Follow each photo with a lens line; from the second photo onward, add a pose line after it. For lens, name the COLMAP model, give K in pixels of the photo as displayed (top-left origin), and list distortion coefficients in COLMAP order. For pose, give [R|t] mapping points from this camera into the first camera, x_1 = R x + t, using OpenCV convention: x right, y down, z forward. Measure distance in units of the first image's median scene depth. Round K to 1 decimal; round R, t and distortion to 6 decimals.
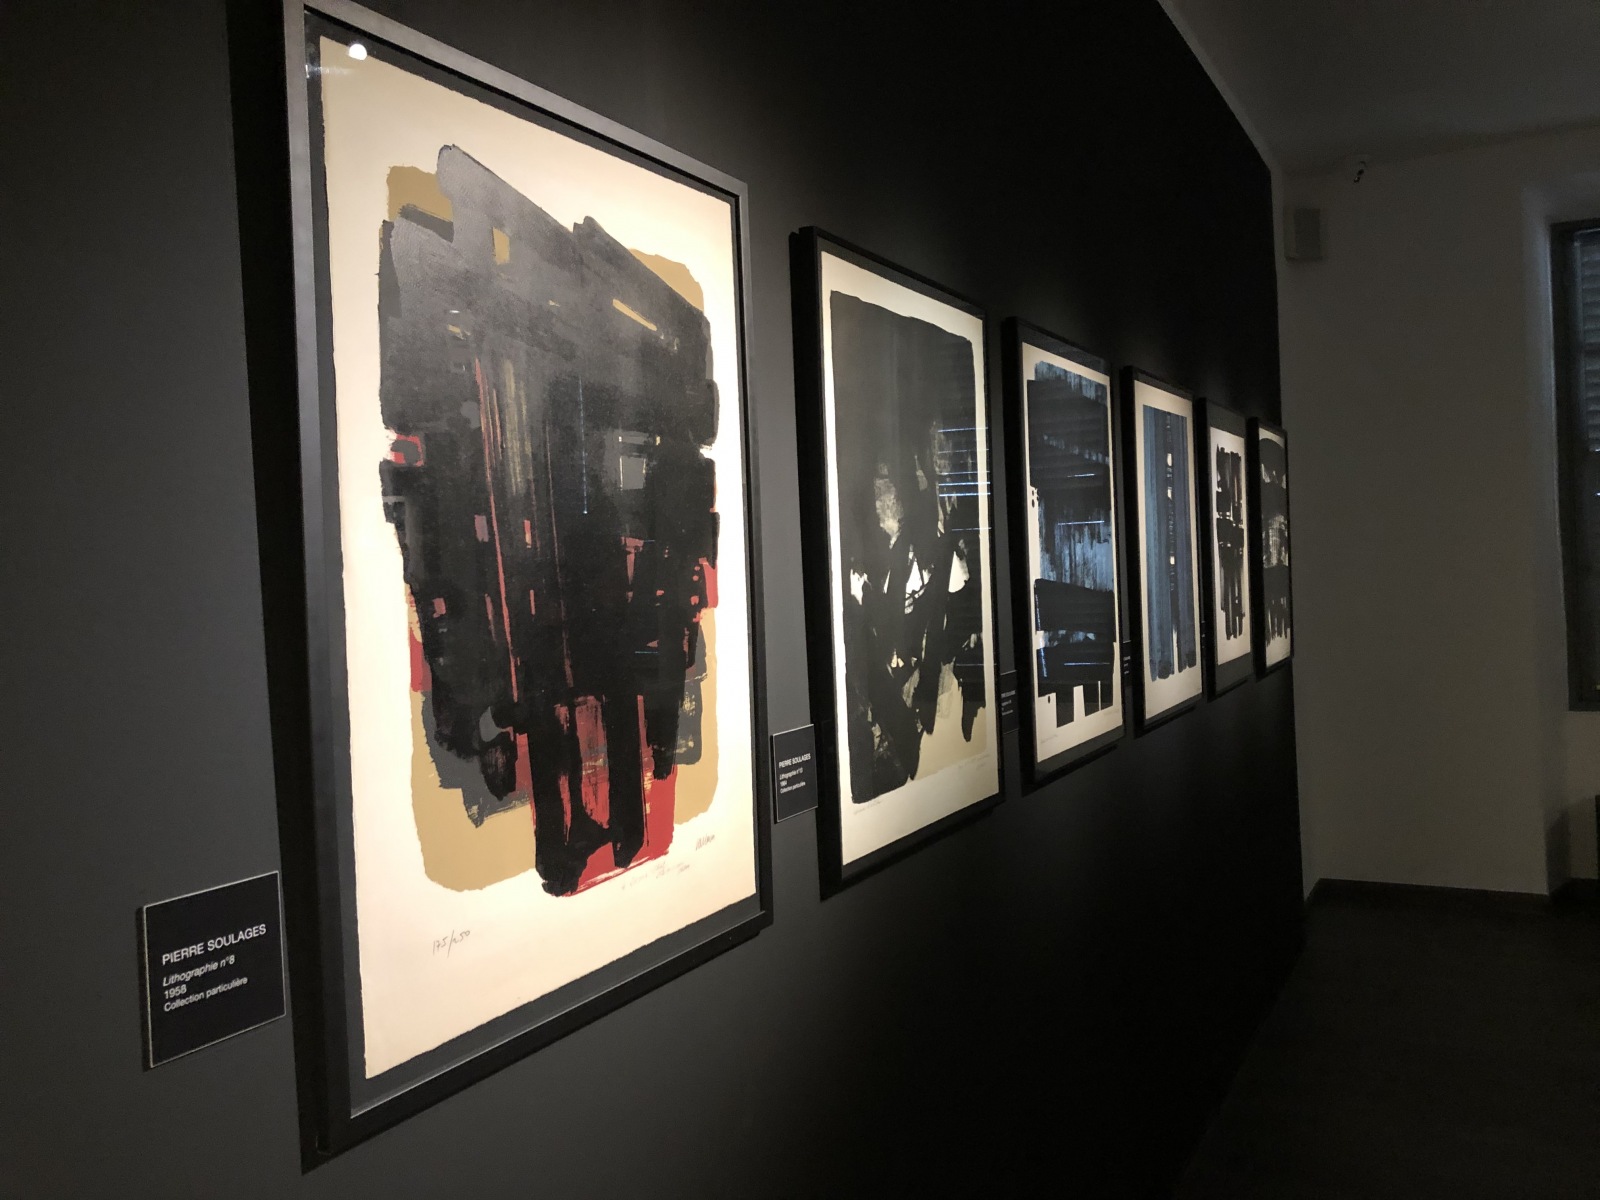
lens RADIAL K [[1307.5, 0, 799.9], [0, 1307.5, 595.8], [0, 0, 1]] dist [0.069065, -0.001263]
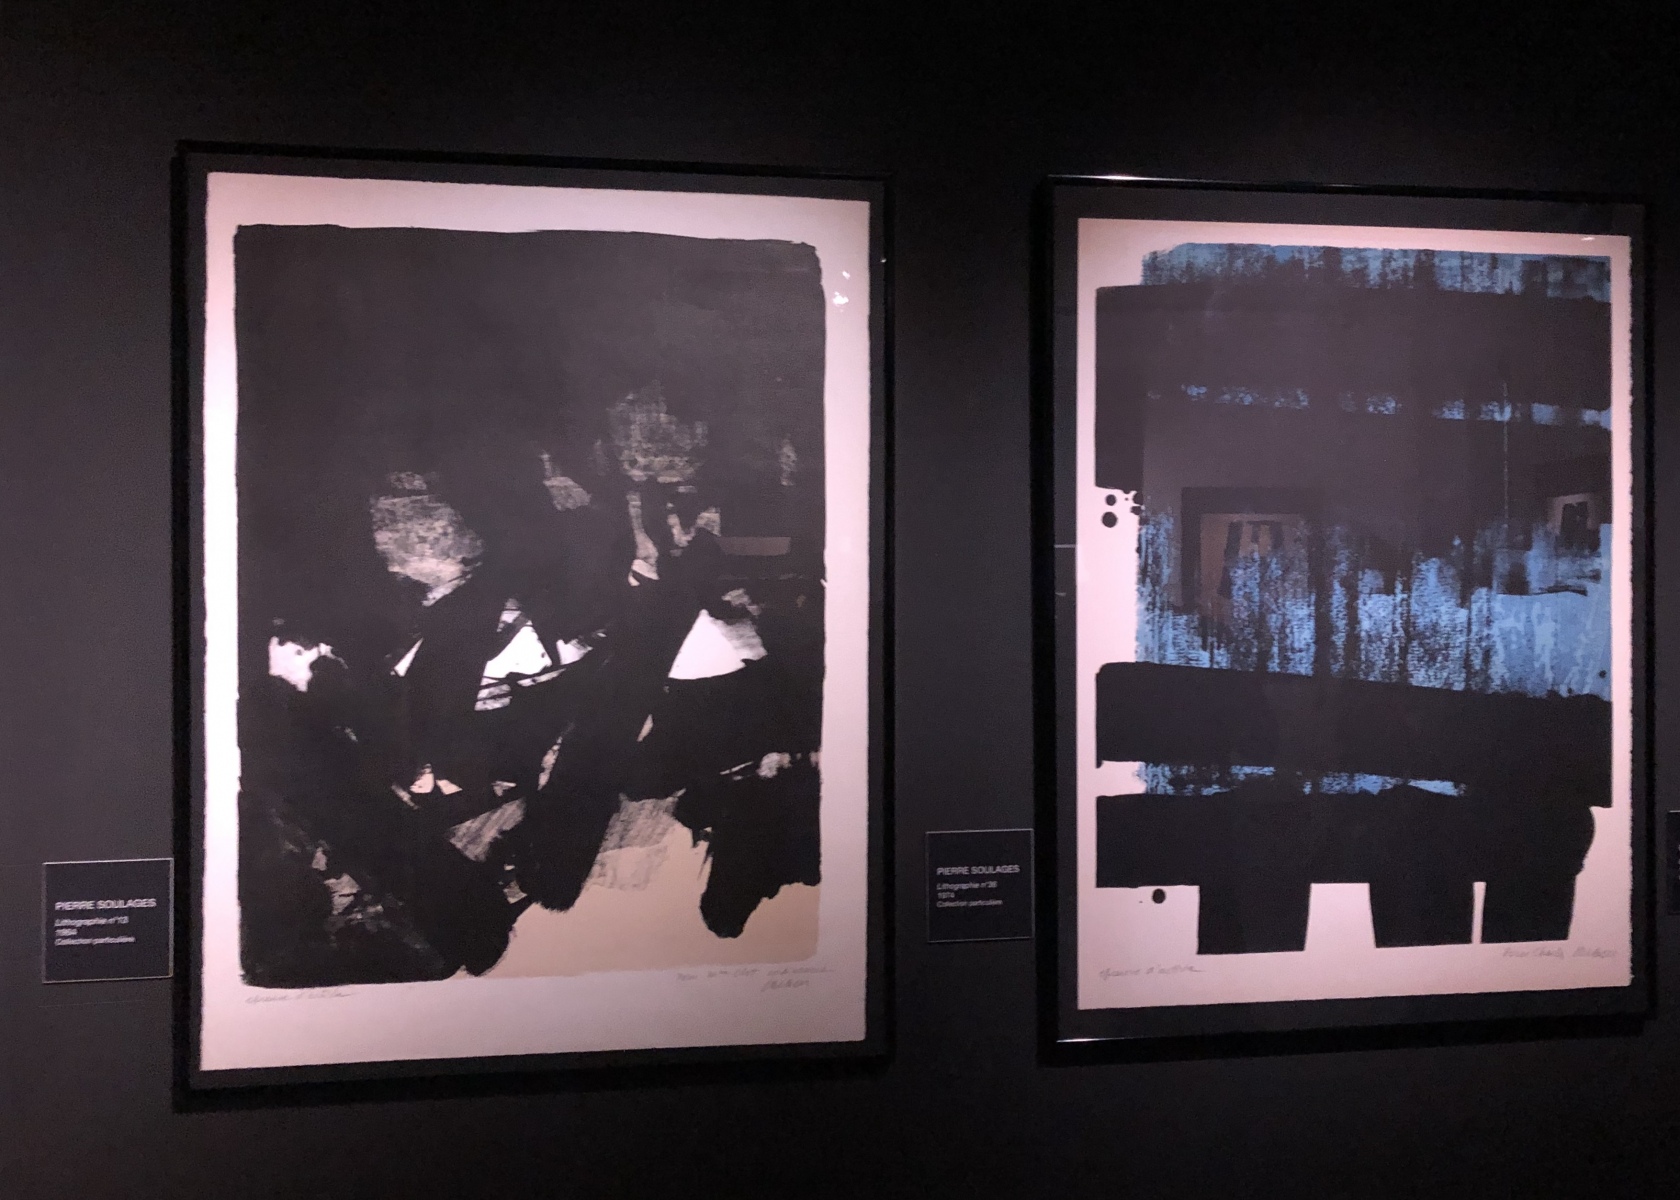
lens RADIAL K [[836.2, 0, 840.2], [0, 836.2, 618.3], [0, 0, 1]] dist [0.008437, 0.001732]
pose [[0.555930, 0.032518, -0.830593, 0.504824], [-0.030999, 0.999350, 0.018377, -0.042420], [0.830651, 0.015531, 0.556577, 0.913292]]
